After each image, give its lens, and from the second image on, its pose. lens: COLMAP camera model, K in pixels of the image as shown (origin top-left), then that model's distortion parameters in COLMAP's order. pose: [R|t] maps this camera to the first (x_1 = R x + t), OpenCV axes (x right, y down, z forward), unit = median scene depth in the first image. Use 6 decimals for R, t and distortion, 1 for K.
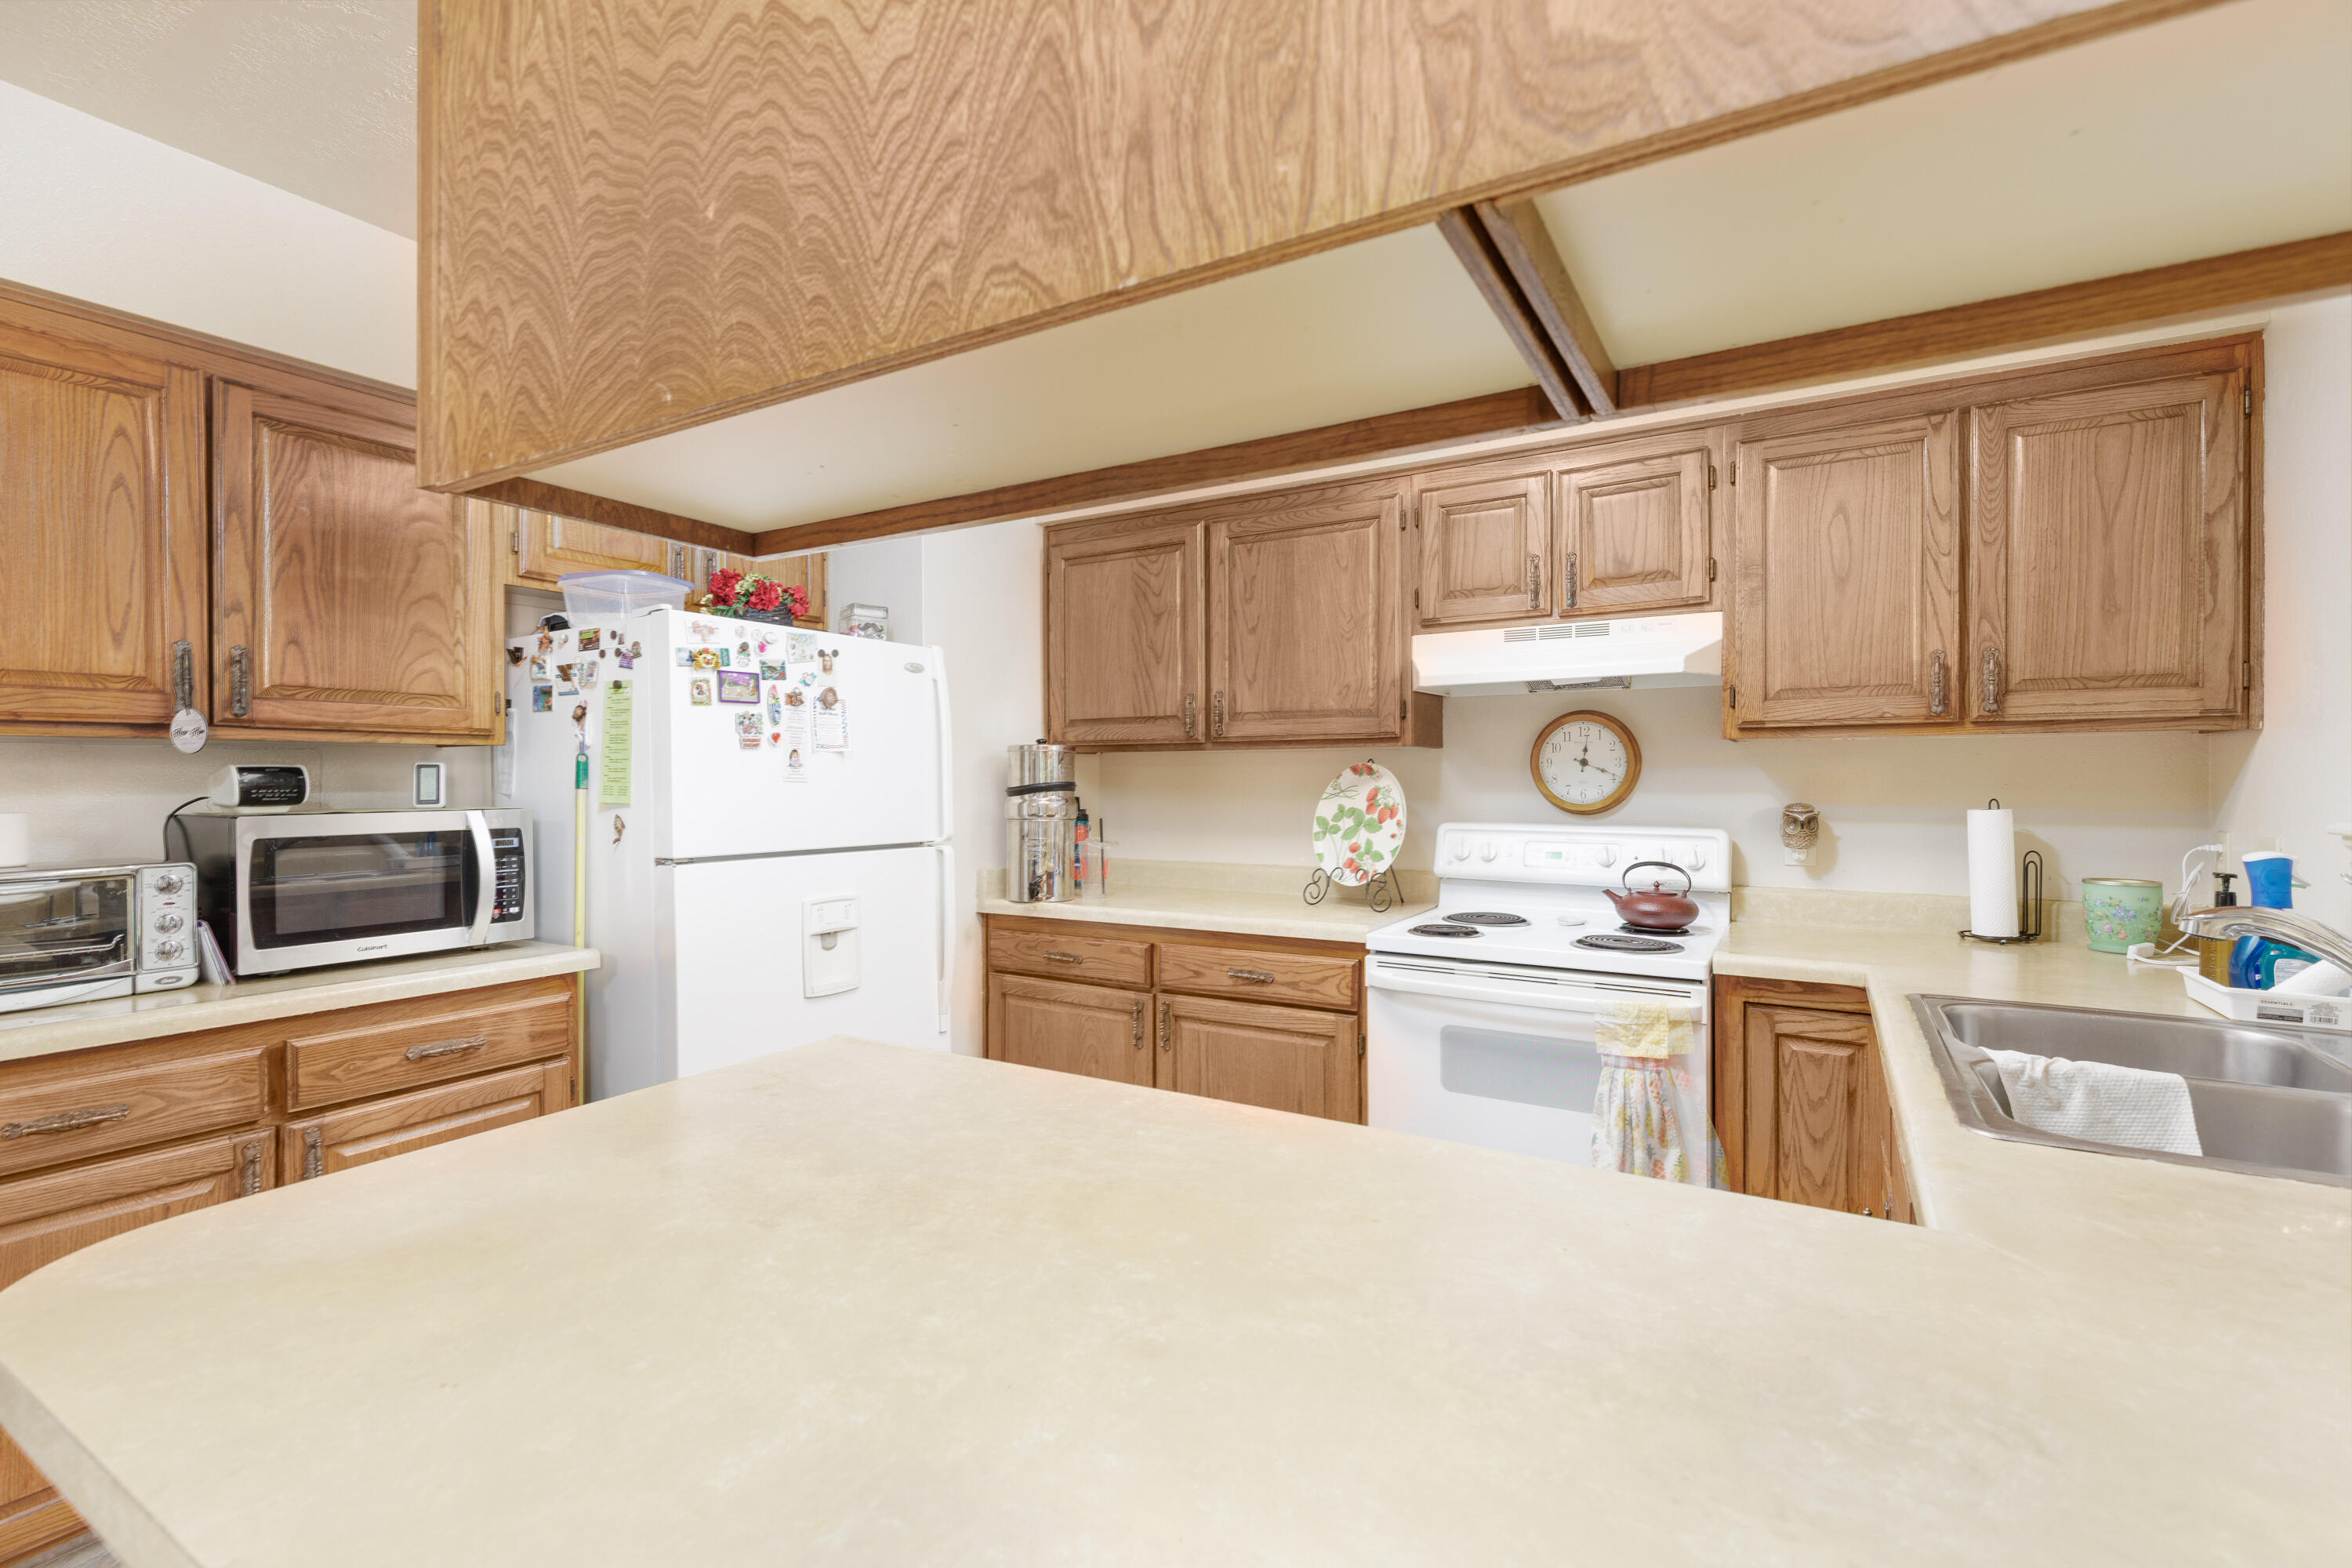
lens RADIAL K [[1051.2, 0, 1181.9], [0, 1051.2, 782.4], [0, 0, 1]] dist [0.007504, -0.000102]
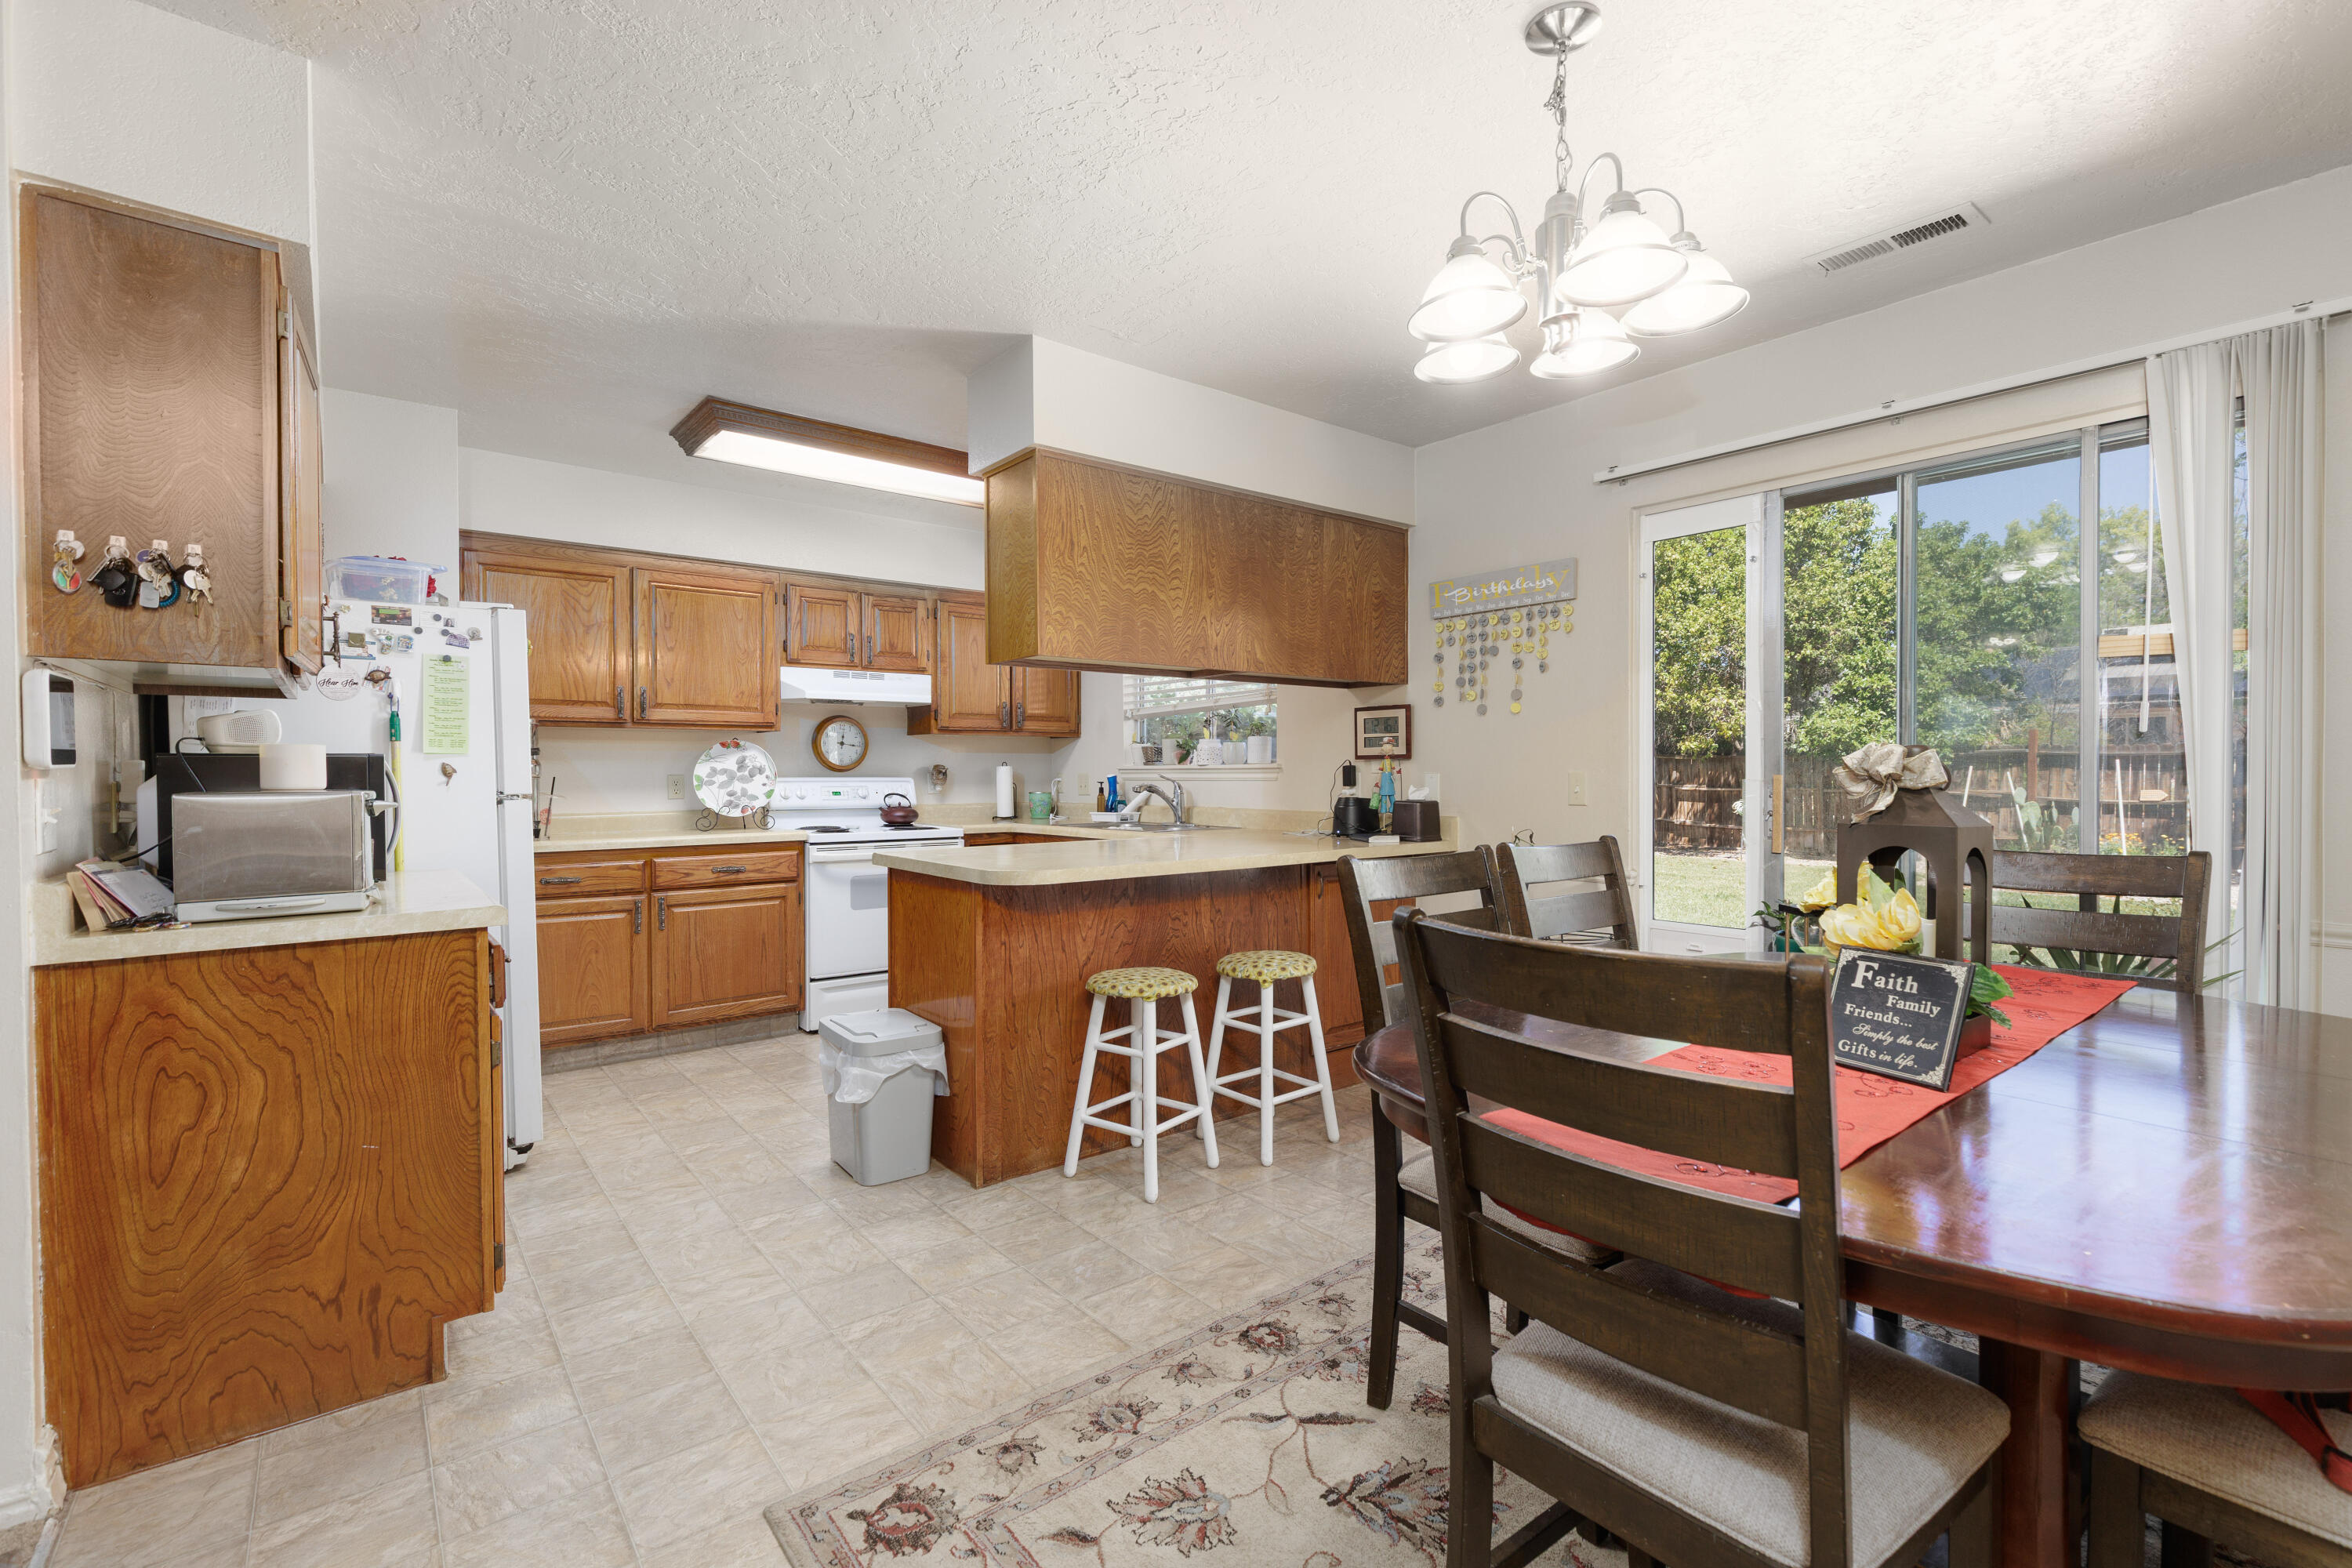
lens RADIAL K [[1051.2, 0, 1197.8], [0, 1051.2, 781.3], [0, 0, 1]] dist [0.007504, -0.000102]
pose [[0.333360, -0.006042, 0.942780, -1.187011], [0.006082, 0.999972, 0.004258, 0.044346], [-0.942780, 0.004315, 0.333387, -0.215047]]
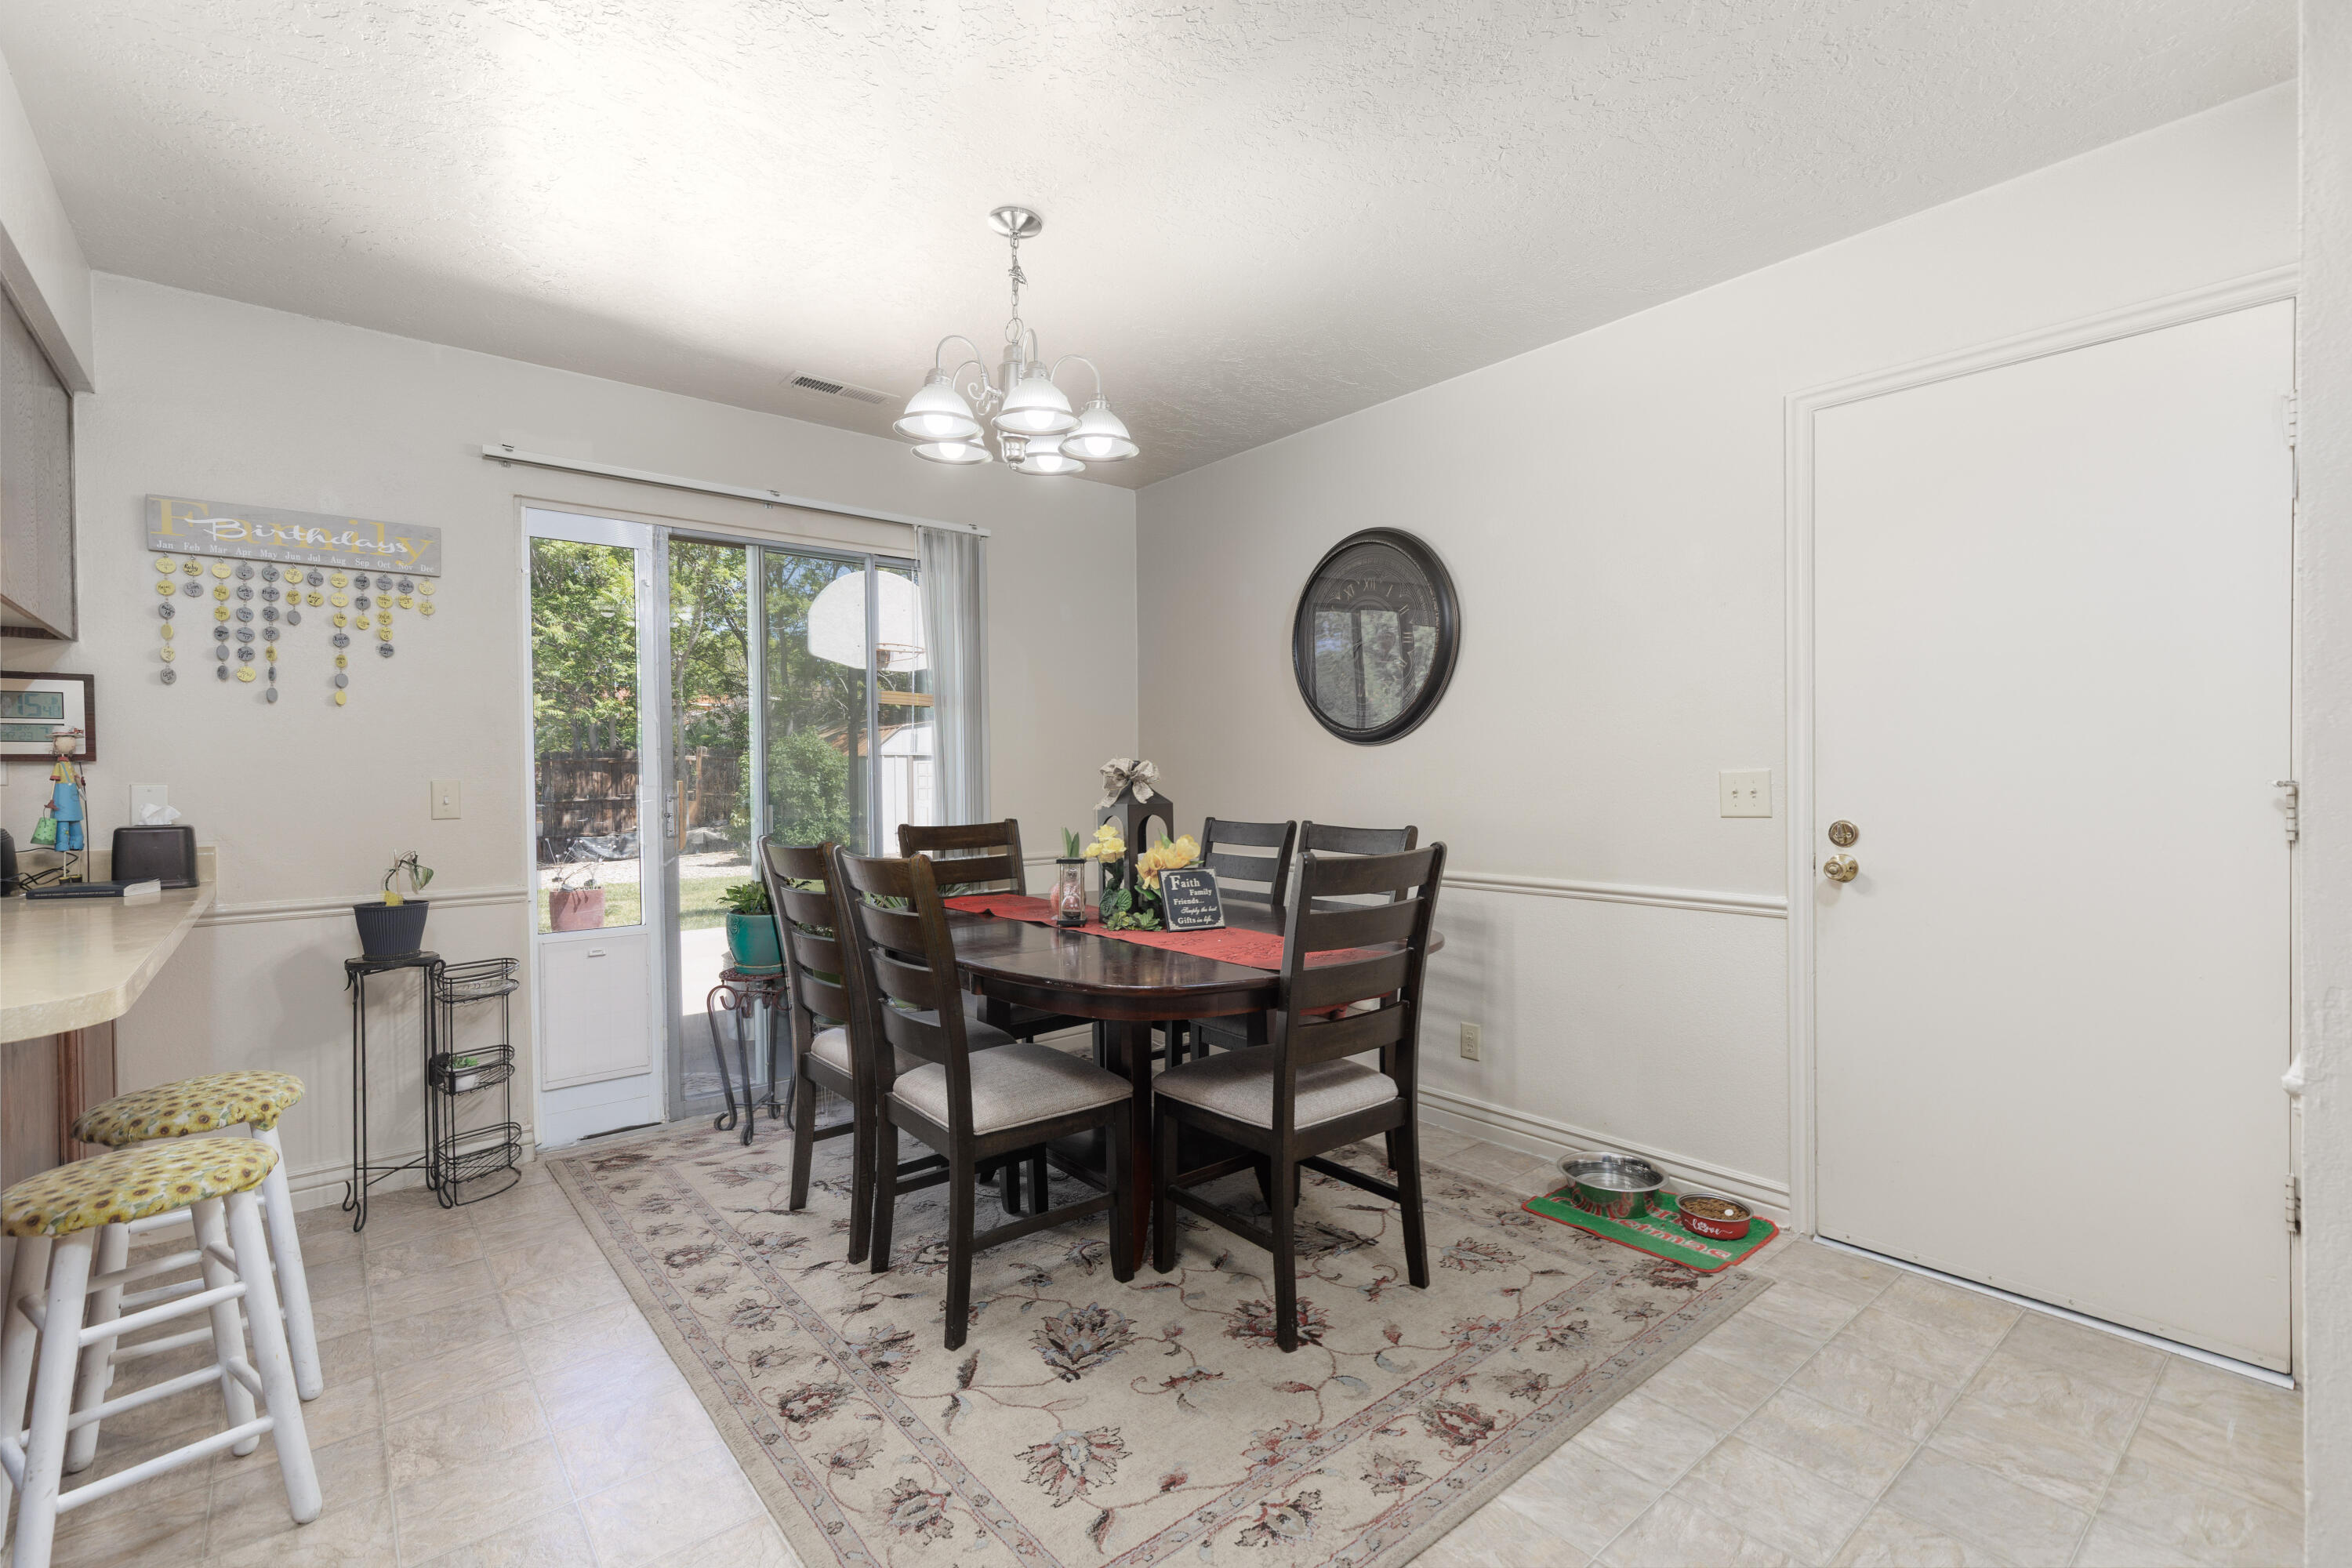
lens RADIAL K [[1051.2, 0, 1179.6], [0, 1051.2, 784.4], [0, 0, 1]] dist [0.007504, -0.000102]
pose [[-0.945312, 0.006517, 0.326102, -0.910360], [0.012490, 0.999790, 0.016225, 0.037829], [-0.325928, 0.019411, -0.945195, 0.557432]]
